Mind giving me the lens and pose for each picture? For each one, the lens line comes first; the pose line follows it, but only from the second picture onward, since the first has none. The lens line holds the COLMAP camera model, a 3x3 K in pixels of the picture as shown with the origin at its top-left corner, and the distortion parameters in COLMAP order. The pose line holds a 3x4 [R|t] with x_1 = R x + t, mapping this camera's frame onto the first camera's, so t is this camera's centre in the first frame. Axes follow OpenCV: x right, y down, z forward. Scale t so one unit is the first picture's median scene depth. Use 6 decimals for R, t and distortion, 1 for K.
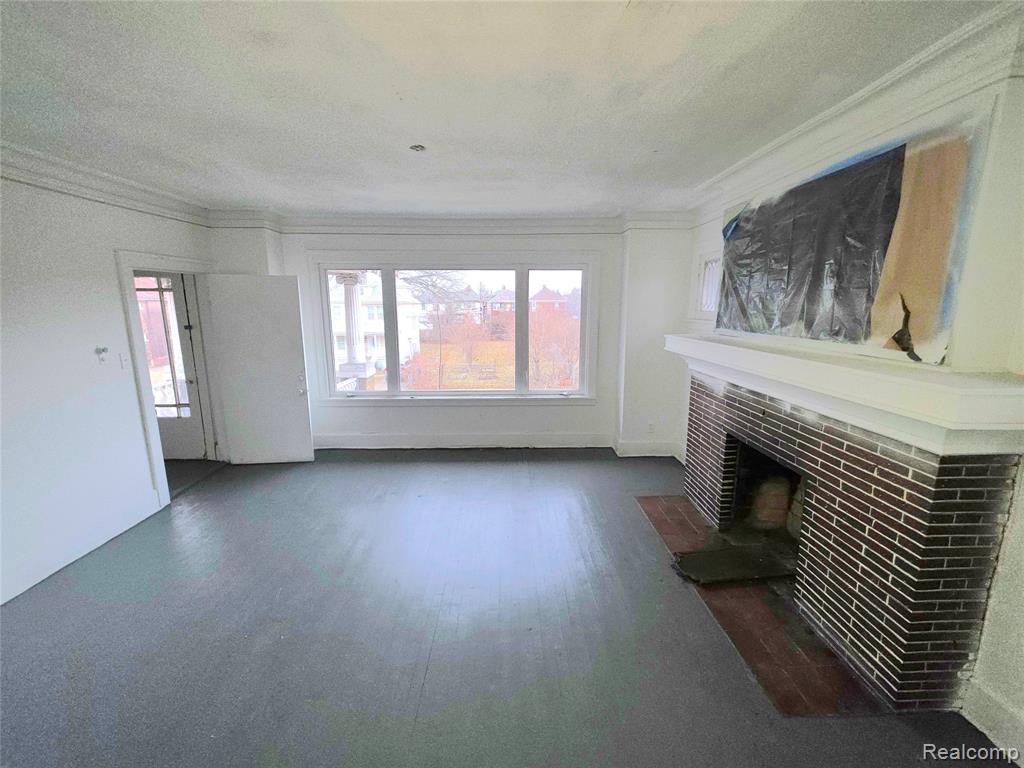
lens RADIAL K [[408.7, 0, 514.1], [0, 408.7, 381.8], [0, 0, 1]] dist [0.007625, 0.000135]
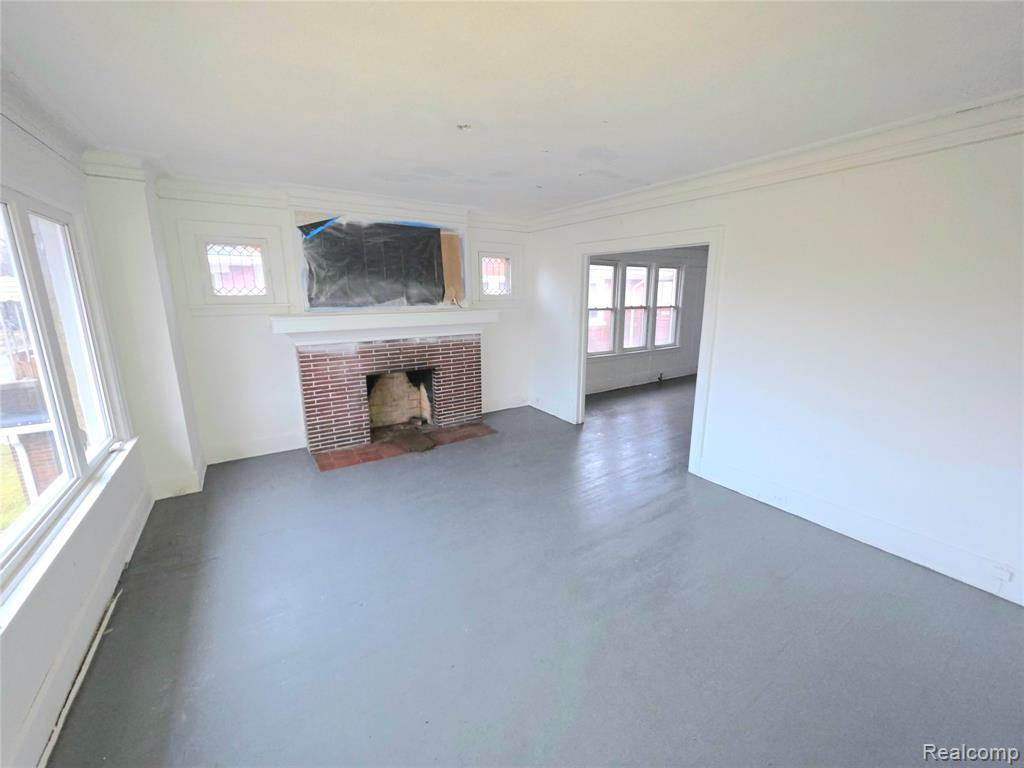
lens RADIAL K [[408.7, 0, 512.2], [0, 408.7, 380.7], [0, 0, 1]] dist [0.007625, 0.000135]
pose [[-0.534057, -0.177419, 0.826623, -1.000318], [0.162561, 0.937940, 0.306337, -0.228697], [-0.829673, 0.297978, -0.472072, 1.283136]]
